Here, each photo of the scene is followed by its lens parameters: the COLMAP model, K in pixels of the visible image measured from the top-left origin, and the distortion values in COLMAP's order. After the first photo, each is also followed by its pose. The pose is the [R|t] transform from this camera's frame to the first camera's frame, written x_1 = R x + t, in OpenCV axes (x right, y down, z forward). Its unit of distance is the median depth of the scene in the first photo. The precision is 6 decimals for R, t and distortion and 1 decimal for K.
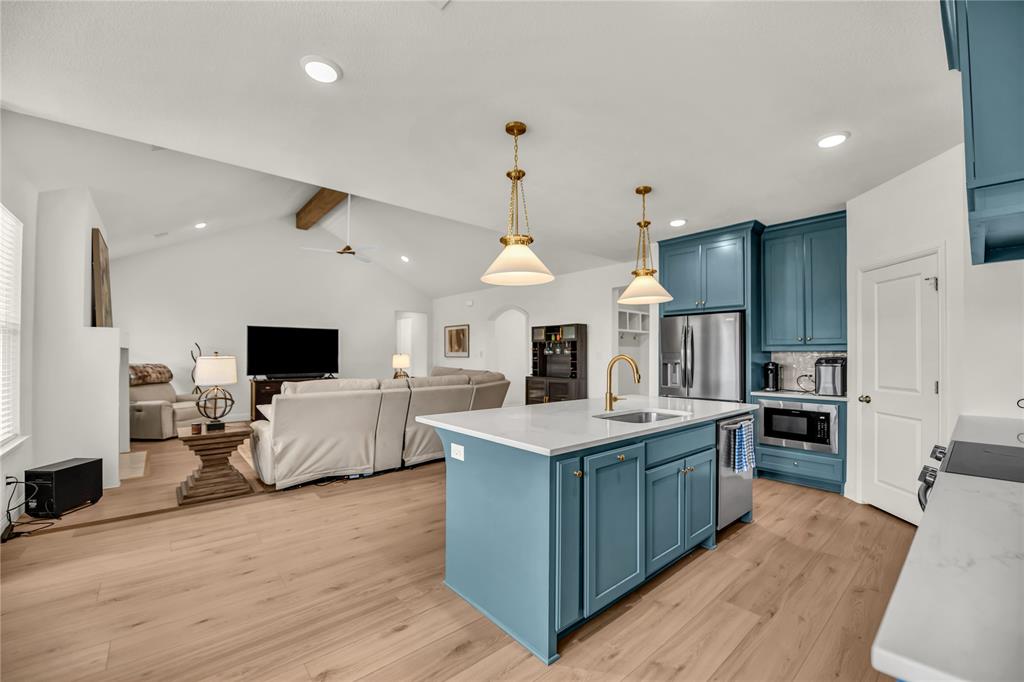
lens RADIAL K [[413.9, 0, 515.4], [0, 413.9, 351.3], [0, 0, 1]] dist [-0.002456, -0.000386]
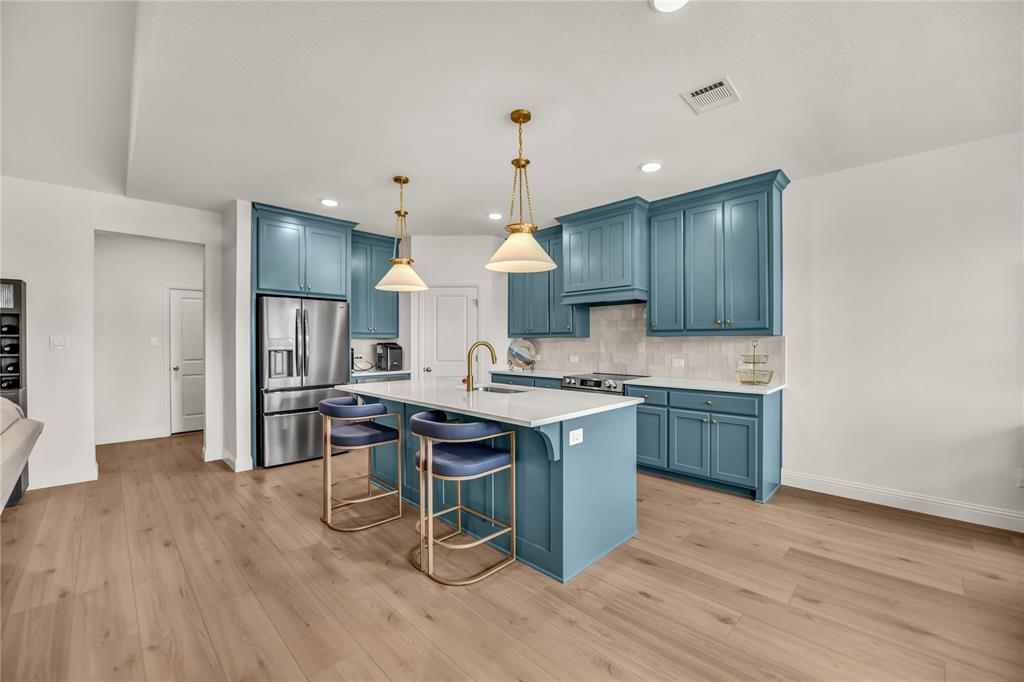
lens RADIAL K [[417.5, 0, 513.0], [0, 417.5, 343.8], [0, 0, 1]] dist [-0.021569, -0.000273]
pose [[-0.085111, -0.006318, 0.996351, -0.638442], [-0.009053, 0.999944, 0.005567, 0.006558], [-0.996330, -0.008546, -0.085164, 0.697623]]
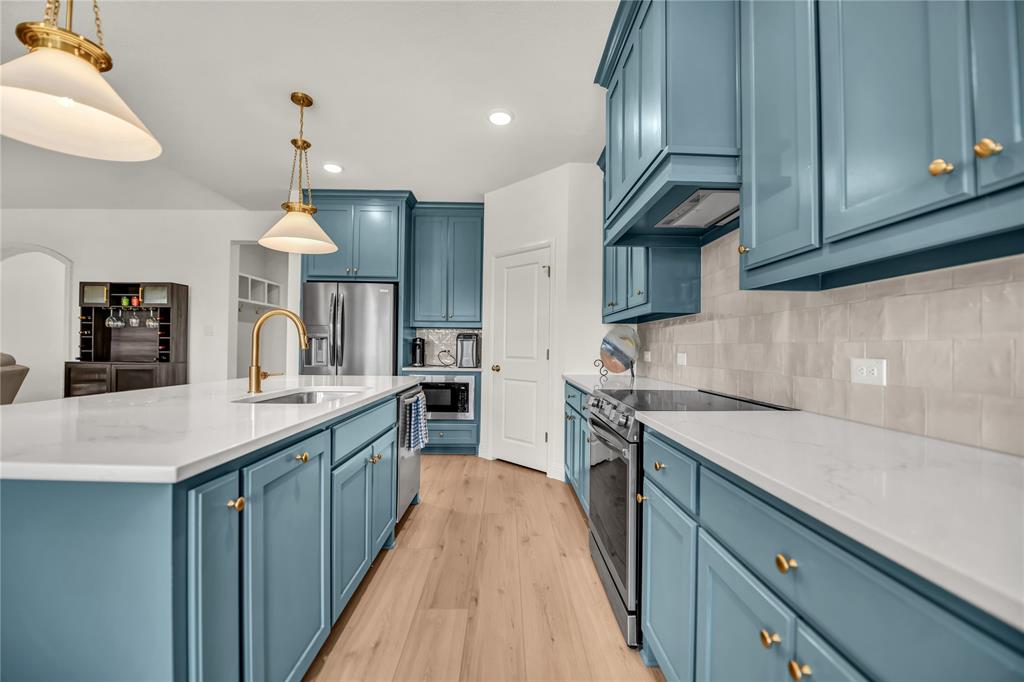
lens RADIAL K [[417.5, 0, 513.0], [0, 417.5, 343.8], [0, 0, 1]] dist [-0.021569, -0.000273]
pose [[0.647697, 0.011736, 0.761807, -0.006660], [-0.017286, 0.999850, -0.000707, 0.041119], [-0.761702, -0.012710, 0.647803, 0.182394]]
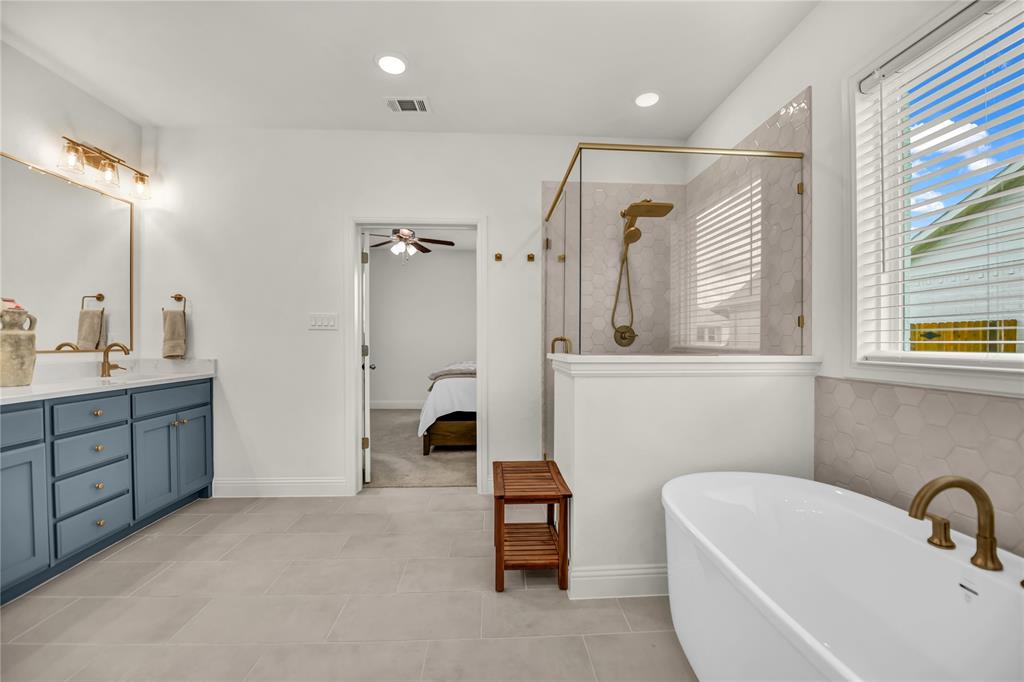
lens RADIAL K [[417.5, 0, 513.0], [0, 417.5, 343.8], [0, 0, 1]] dist [-0.021569, -0.000273]
pose [[-0.607557, 0.004107, -0.794266, 0.398184], [0.005800, 0.999983, 0.000734, 0.049621], [0.794255, -0.004161, -0.607570, 1.014912]]
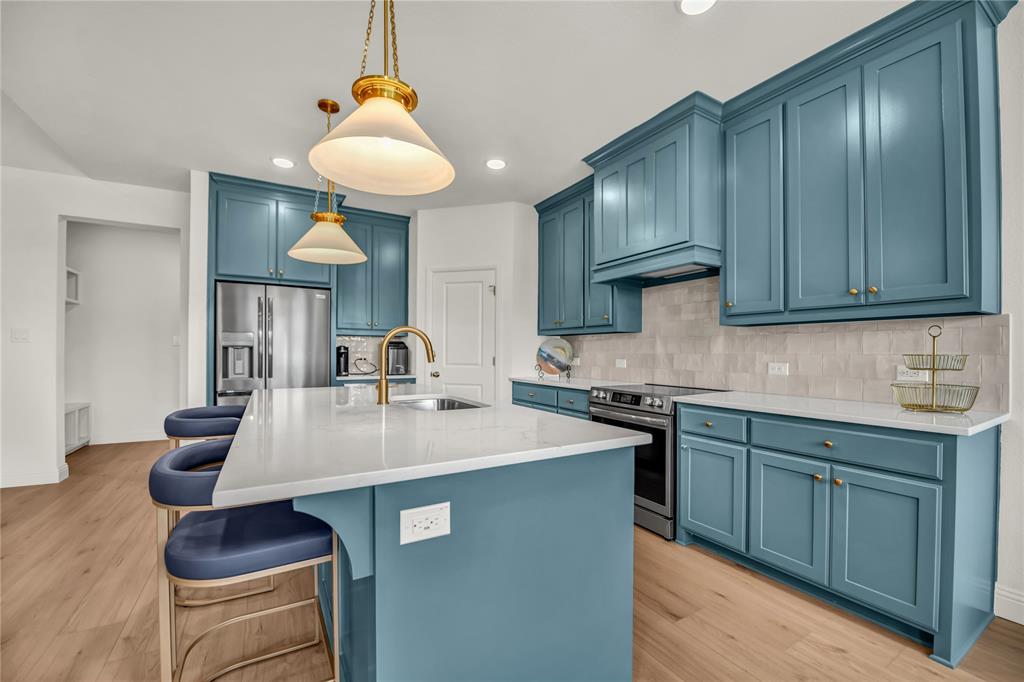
lens RADIAL K [[421.1, 0, 507.3], [0, 421.1, 352.8], [0, 0, 1]] dist [-0.021999, -0.000037]
pose [[0.185758, -0.001834, 0.982594, -0.310089], [-0.014207, 0.999889, 0.004552, 0.035369], [-0.982493, -0.014805, 0.185711, 0.470281]]
